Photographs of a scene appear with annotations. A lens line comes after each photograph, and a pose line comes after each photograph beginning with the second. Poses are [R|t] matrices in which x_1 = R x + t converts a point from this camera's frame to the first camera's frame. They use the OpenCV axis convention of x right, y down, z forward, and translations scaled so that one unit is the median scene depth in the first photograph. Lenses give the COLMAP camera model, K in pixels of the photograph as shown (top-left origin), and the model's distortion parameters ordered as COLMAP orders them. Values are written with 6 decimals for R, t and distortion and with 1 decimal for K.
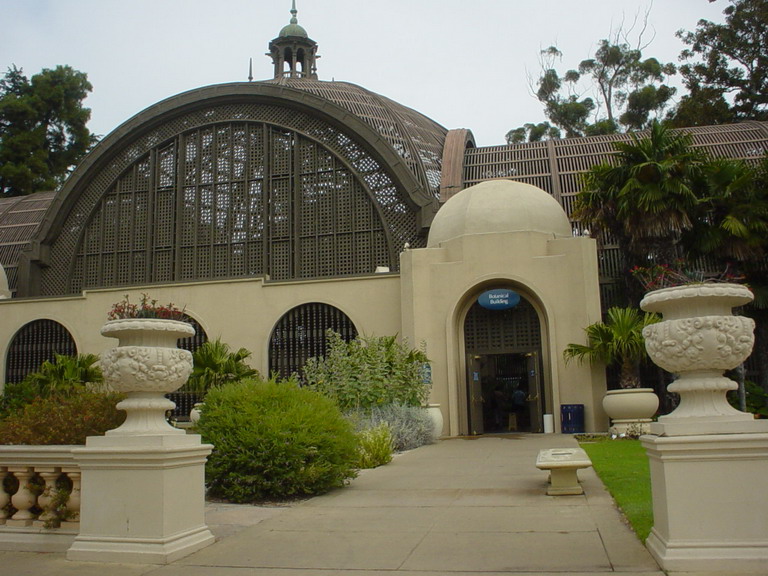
lens RADIAL K [[769.7, 0, 383.5], [0, 769.7, 266.0], [0, 0, 1]] dist [-0.067802, -0.000617]
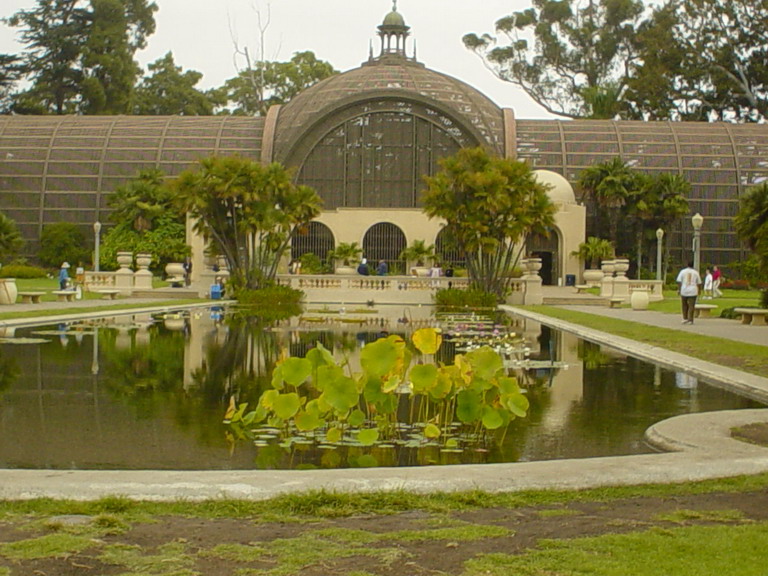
lens RADIAL K [[1307.7, 0, 384.0], [0, 1307.7, 288.0], [0, 0, 1]] dist [-0.087102, 0.033929]
pose [[0.984580, 0.042122, 0.169788, -0.999285], [-0.075204, 0.978231, 0.193411, -0.516042], [-0.157945, -0.203197, 0.966315, -2.817828]]
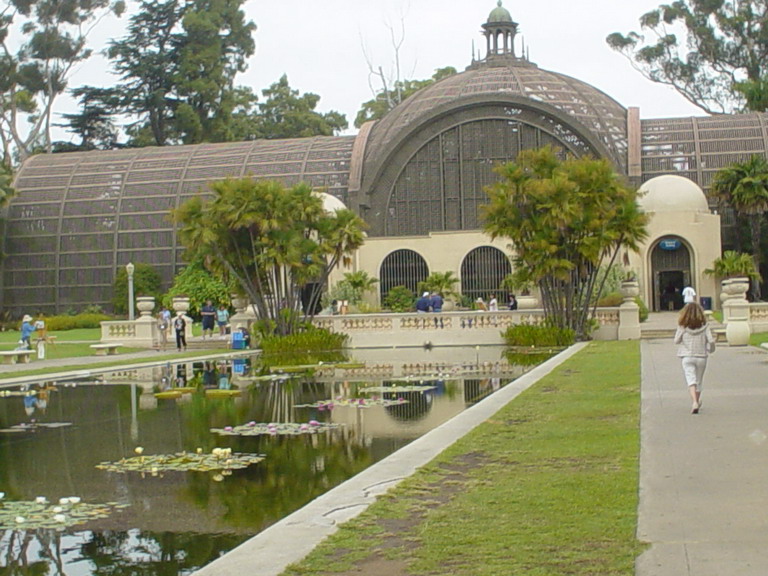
lens RADIAL K [[1307.7, 0, 384.0], [0, 1307.7, 288.0], [0, 0, 1]] dist [-0.087102, 0.033929]
pose [[0.999954, -0.001164, 0.009571, -0.622756], [-0.000567, 0.983868, 0.178895, -0.447888], [-0.009625, -0.178893, 0.983822, -2.326269]]
